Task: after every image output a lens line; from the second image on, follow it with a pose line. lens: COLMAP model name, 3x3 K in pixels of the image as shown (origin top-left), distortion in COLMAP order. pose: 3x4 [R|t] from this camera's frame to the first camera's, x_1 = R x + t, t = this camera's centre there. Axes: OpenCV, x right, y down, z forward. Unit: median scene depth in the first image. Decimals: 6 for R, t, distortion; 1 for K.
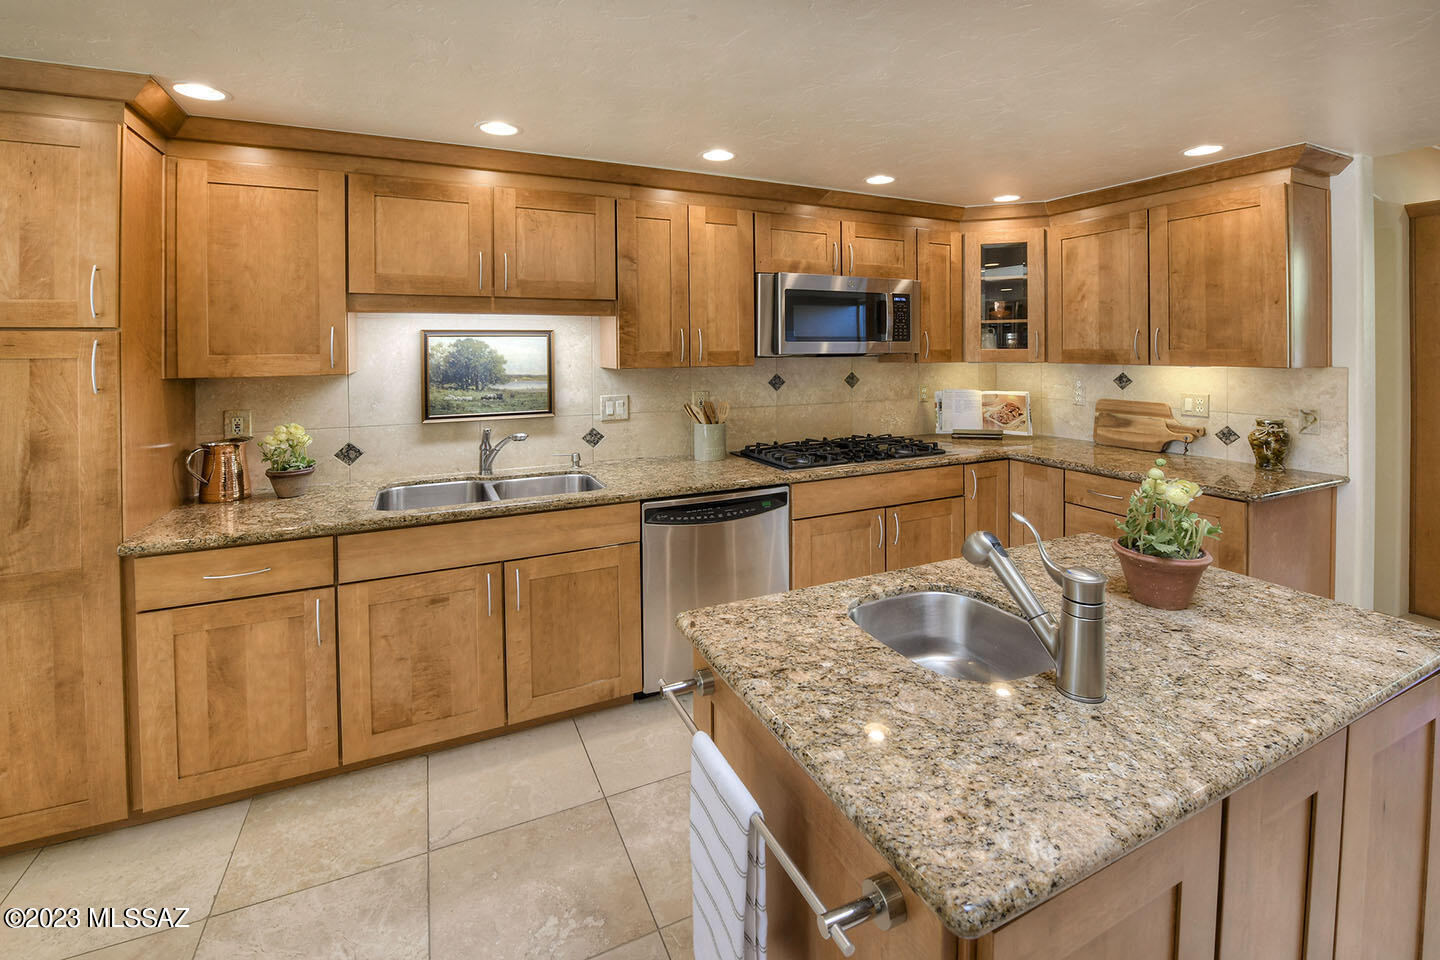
lens RADIAL K [[631.2, 0, 686.2], [0, 631.2, 353.1], [0, 0, 1]] dist [-0.015434, -0.002116]
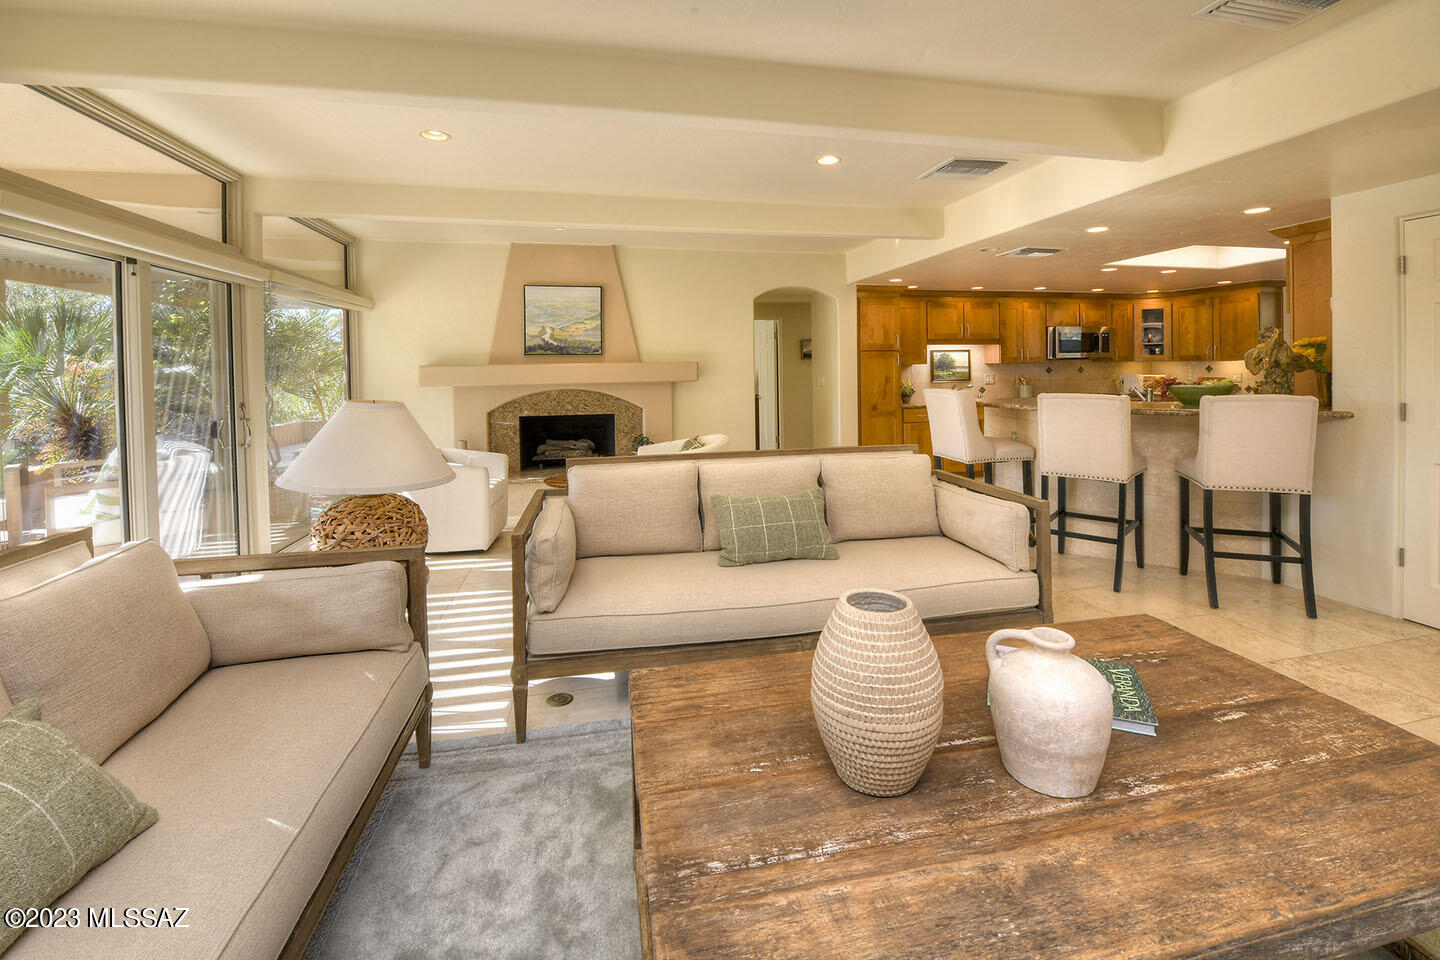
lens RADIAL K [[631.2, 0, 739.8], [0, 631.2, 376.3], [0, 0, 1]] dist [-0.015434, -0.002116]
pose [[0.987486, -0.006923, -0.157557, -0.764910], [0.007535, 0.999966, 0.003289, 0.062022], [0.157529, -0.004435, 0.987504, -1.840552]]
